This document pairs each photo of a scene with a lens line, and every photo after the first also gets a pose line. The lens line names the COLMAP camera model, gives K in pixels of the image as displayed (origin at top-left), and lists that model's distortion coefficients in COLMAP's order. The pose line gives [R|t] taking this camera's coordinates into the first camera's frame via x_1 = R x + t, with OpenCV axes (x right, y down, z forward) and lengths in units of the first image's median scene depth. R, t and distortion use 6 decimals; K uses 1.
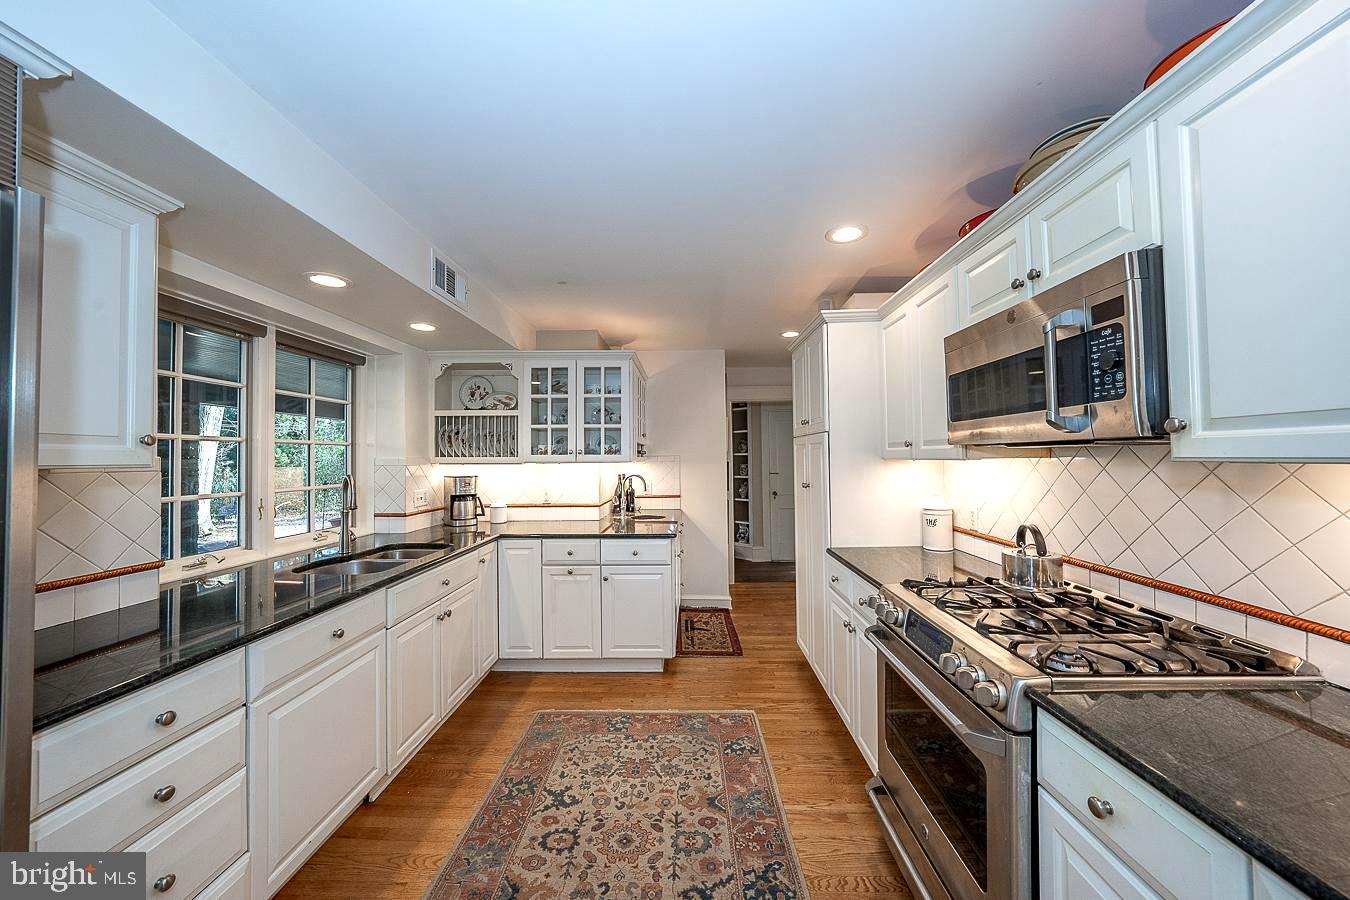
lens RADIAL K [[469.4, 0, 679.3], [0, 469.4, 448.5], [0, 0, 1]] dist [-0.021831, 0.002825]
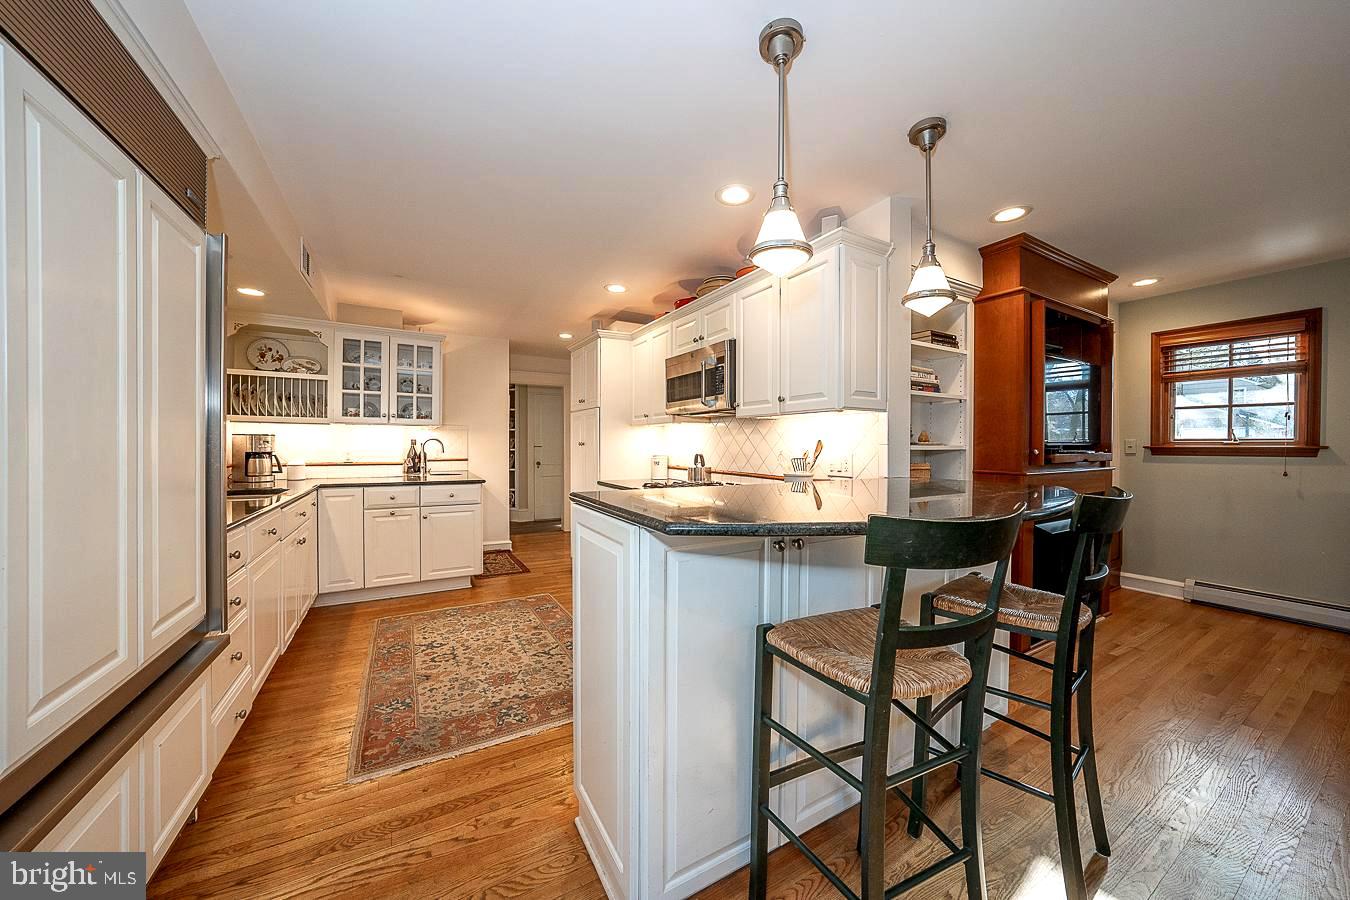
lens RADIAL K [[469.4, 0, 683.7], [0, 469.4, 445.4], [0, 0, 1]] dist [-0.021831, 0.002825]
pose [[0.849182, 0.012318, 0.527957, -0.255007], [-0.023149, 0.999635, 0.013910, 0.059618], [-0.527593, -0.024034, 0.849157, -0.458930]]
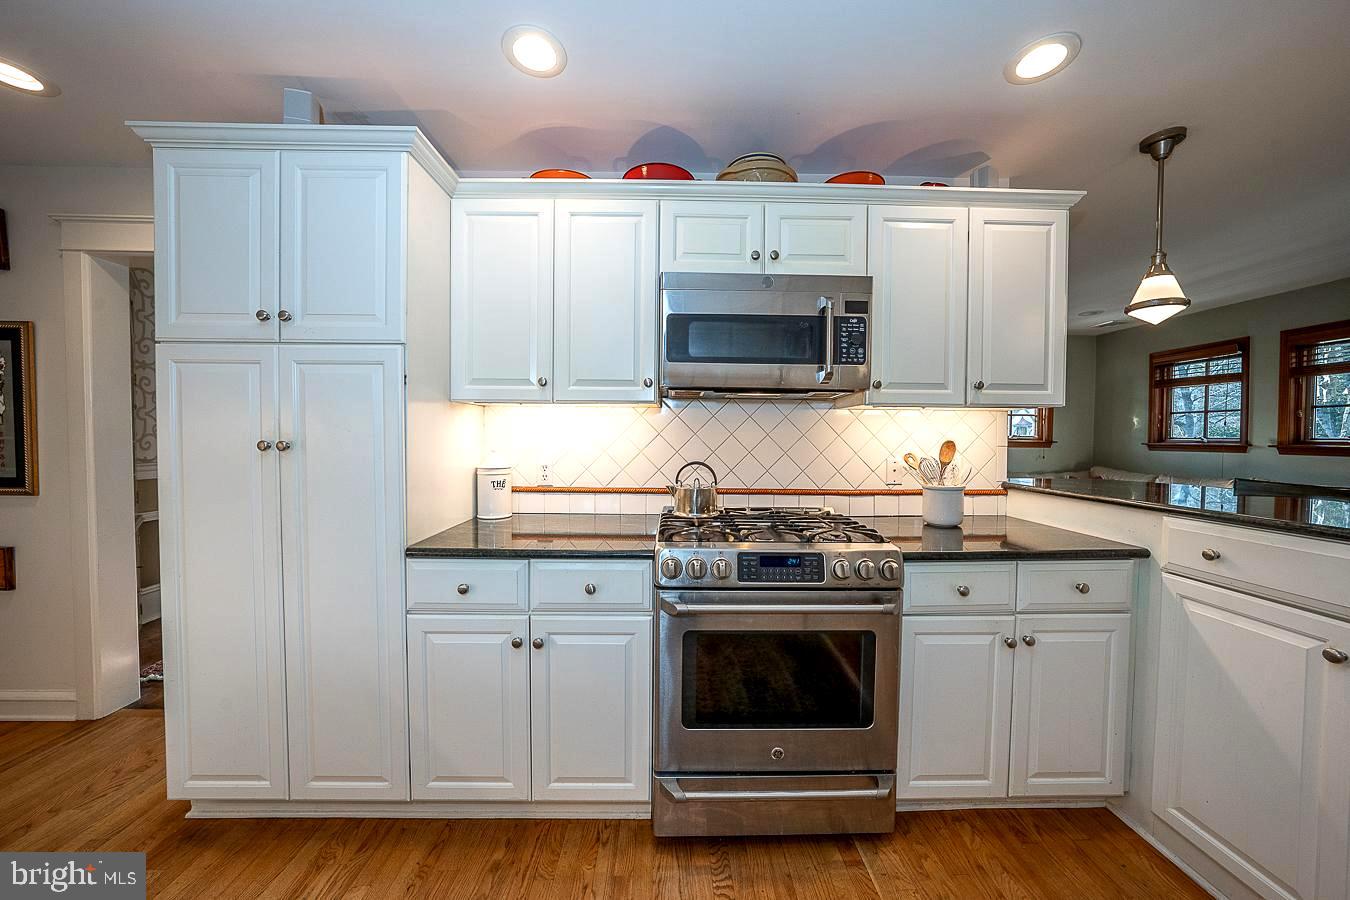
lens RADIAL K [[469.4, 0, 672.1], [0, 469.4, 445.0], [0, 0, 1]] dist [-0.021831, 0.002825]
pose [[-0.037402, -0.020184, 0.999096, -0.255531], [-0.024382, 0.999517, 0.019279, 0.061231], [-0.999003, -0.023639, -0.037876, 0.668867]]
